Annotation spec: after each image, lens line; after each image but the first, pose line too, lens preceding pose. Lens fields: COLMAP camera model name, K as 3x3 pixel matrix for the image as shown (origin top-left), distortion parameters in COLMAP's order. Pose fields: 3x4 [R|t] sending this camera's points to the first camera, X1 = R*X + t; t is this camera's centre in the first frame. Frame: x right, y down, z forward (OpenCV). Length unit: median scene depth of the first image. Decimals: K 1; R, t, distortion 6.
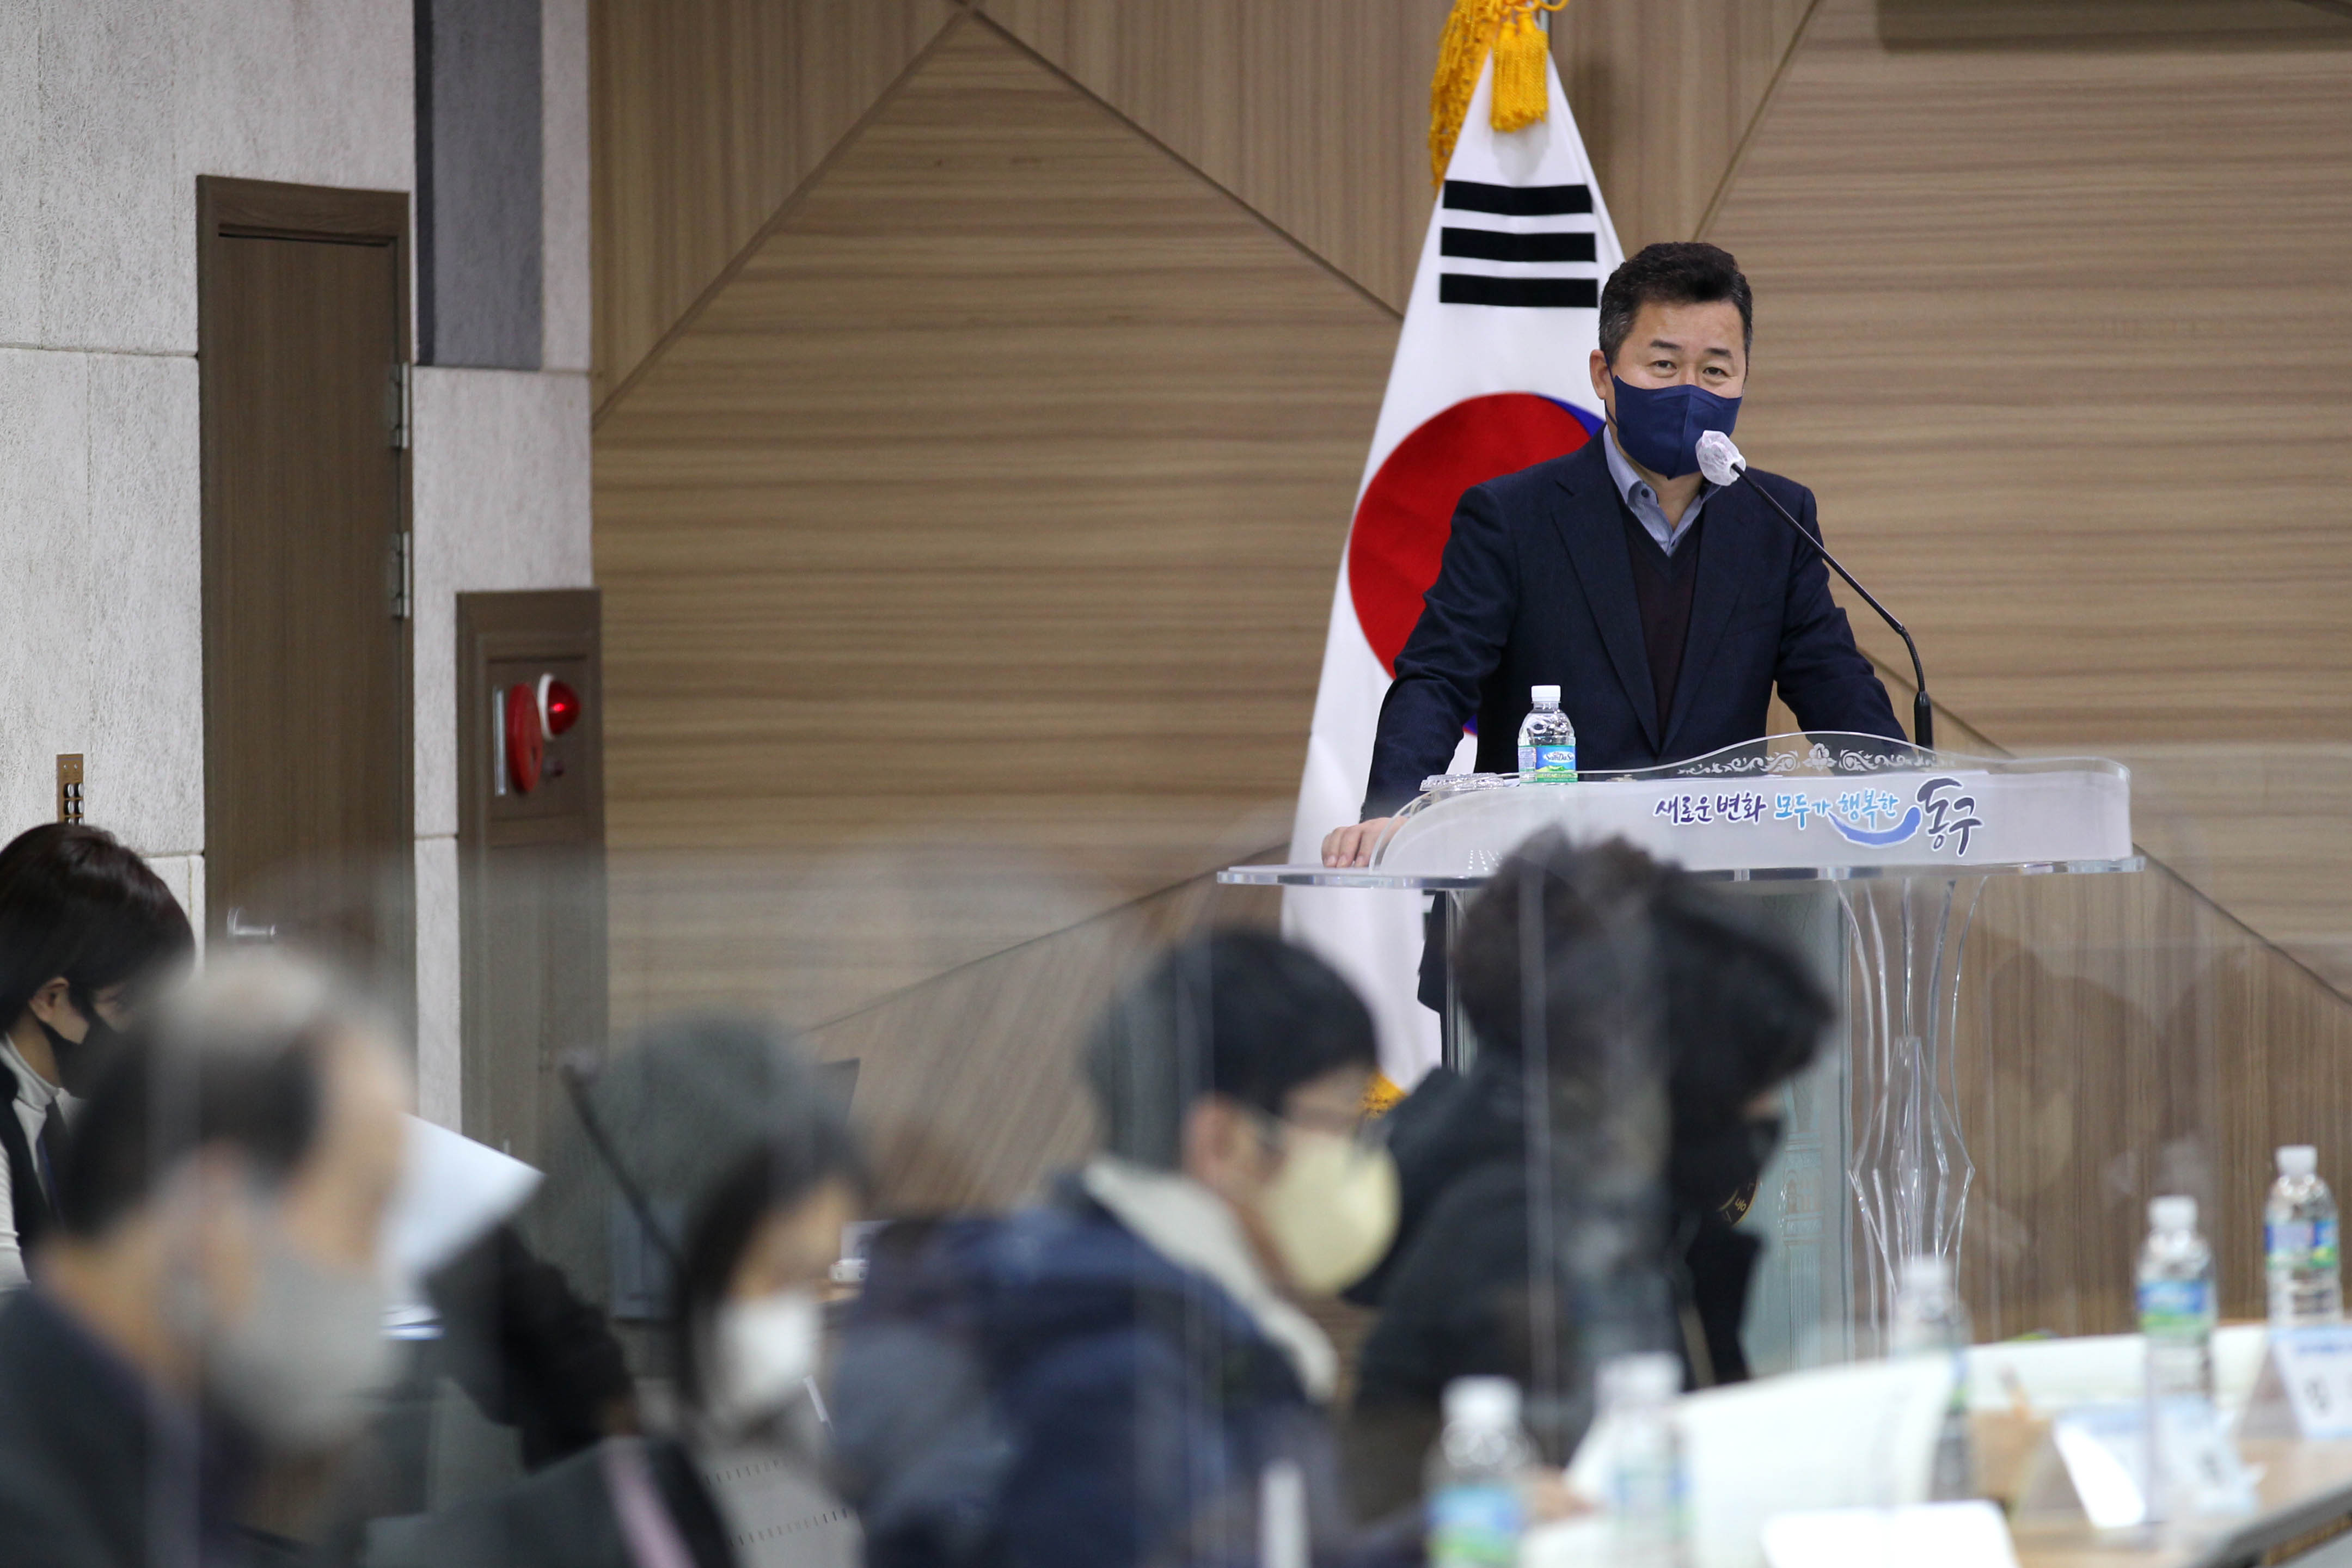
lens RADIAL K [[17115.2, 0, 1170.9], [0, 17115.2, 705.6], [0, 0, 1]] dist [1.394450, 45.594912]
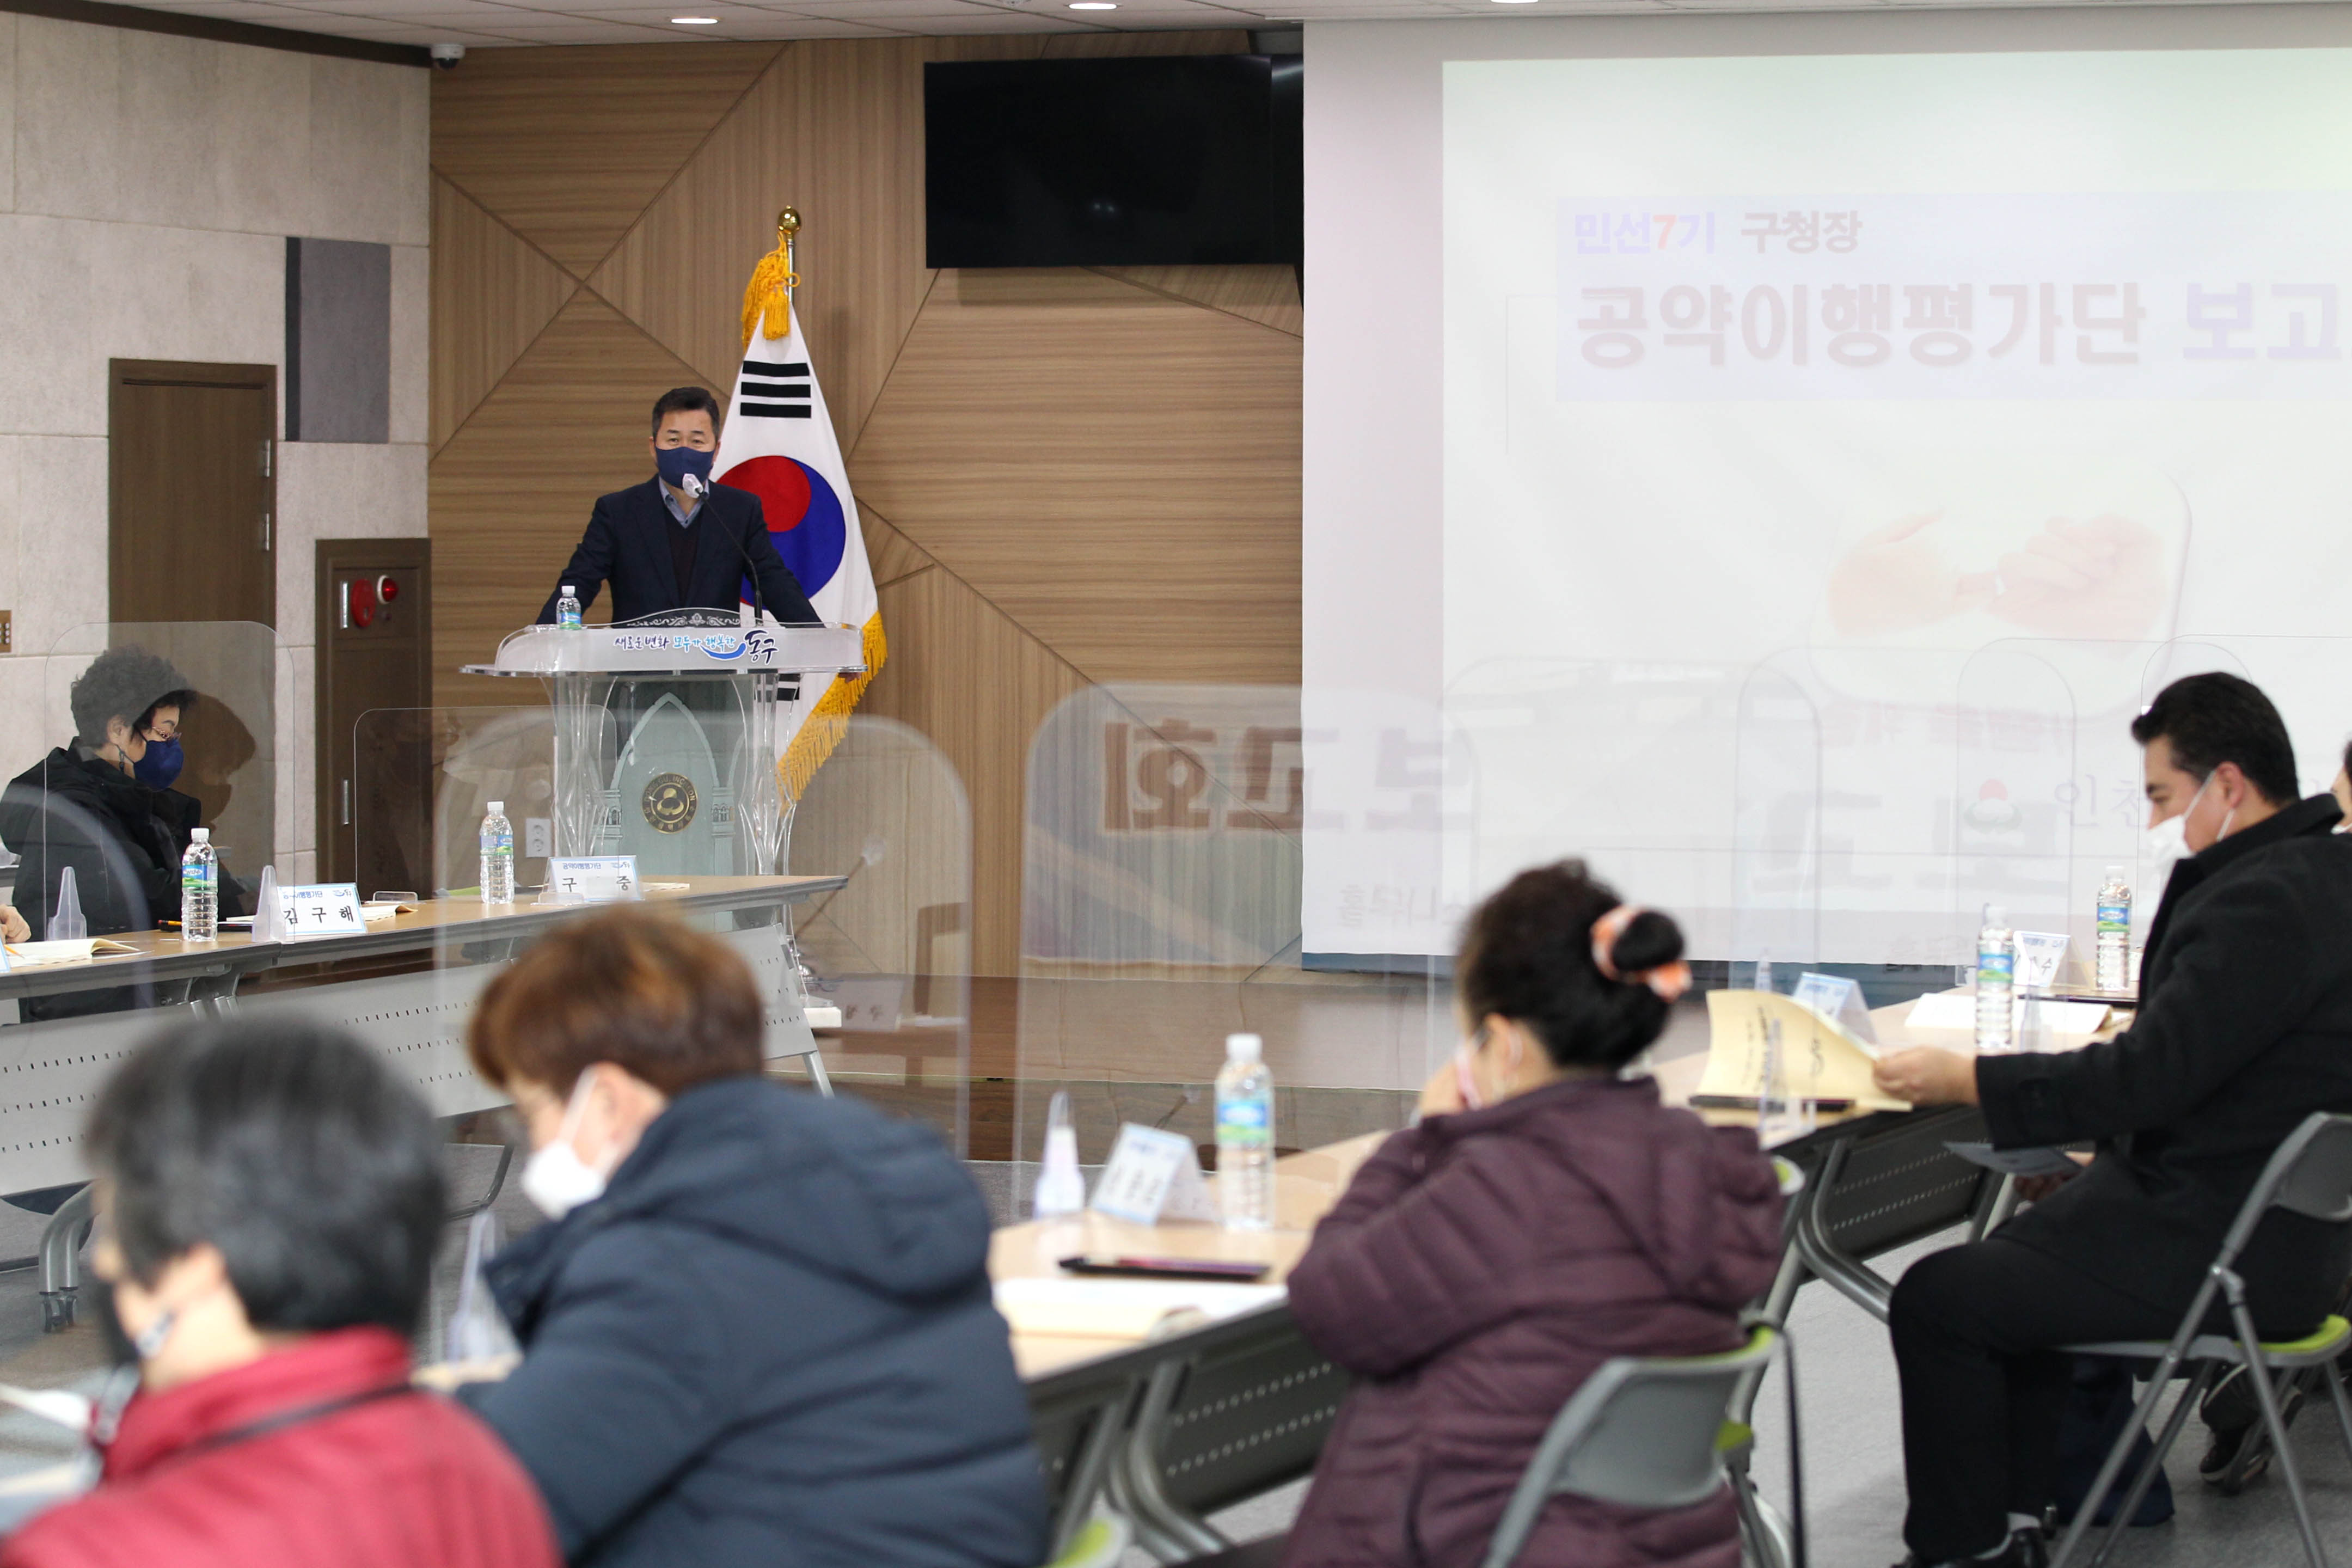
lens RADIAL K [[7002.6, 0, 1175.1], [0, 7002.6, 720.6], [0, 0, 1]] dist [-0.162904, -2.811378]
pose [[0.988046, 0.013760, -0.153544, 0.211651], [-0.010681, 0.999725, 0.020860, -0.003075], [0.153789, -0.018971, 0.987922, 0.096553]]
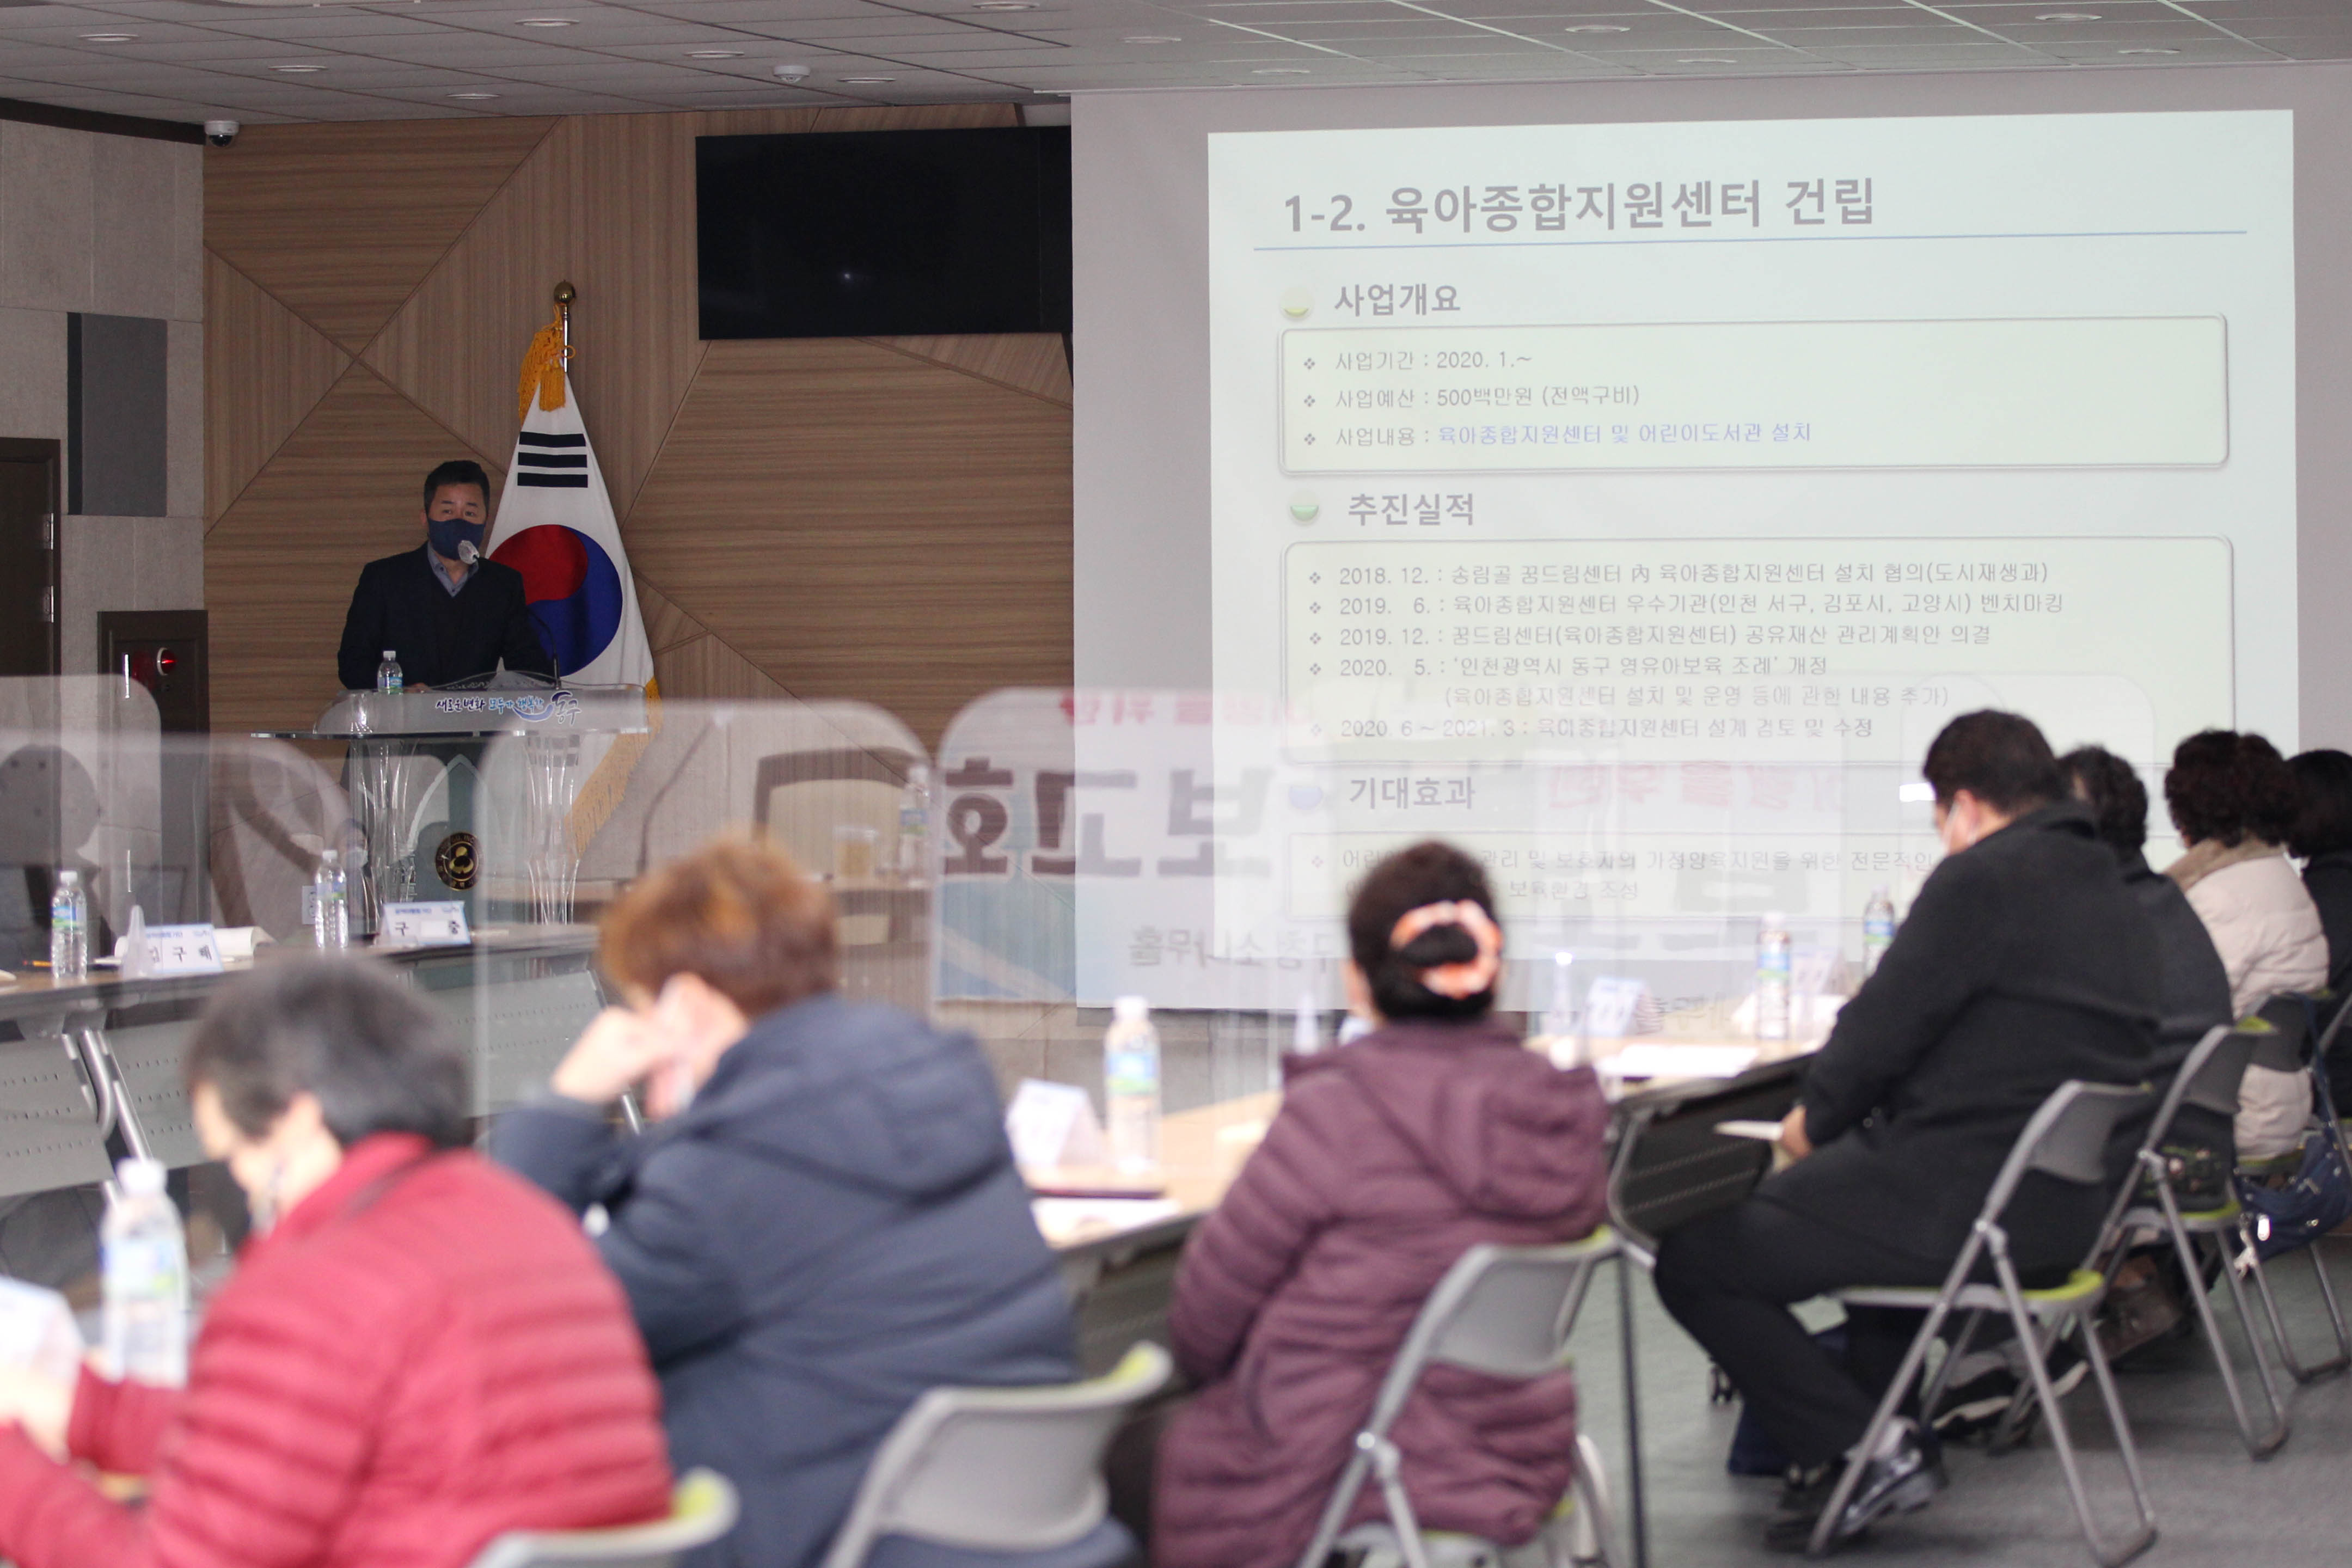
lens RADIAL K [[7467.6, 0, 1175.6], [0, 7467.6, 939.6], [0, 0, 1]] dist [-0.292818, 1.046917]
pose [[0.993814, 0.007240, -0.110818, 0.211244], [-0.003267, 0.999347, 0.035988, 0.001089], [0.111006, -0.035403, 0.993189, 0.018799]]
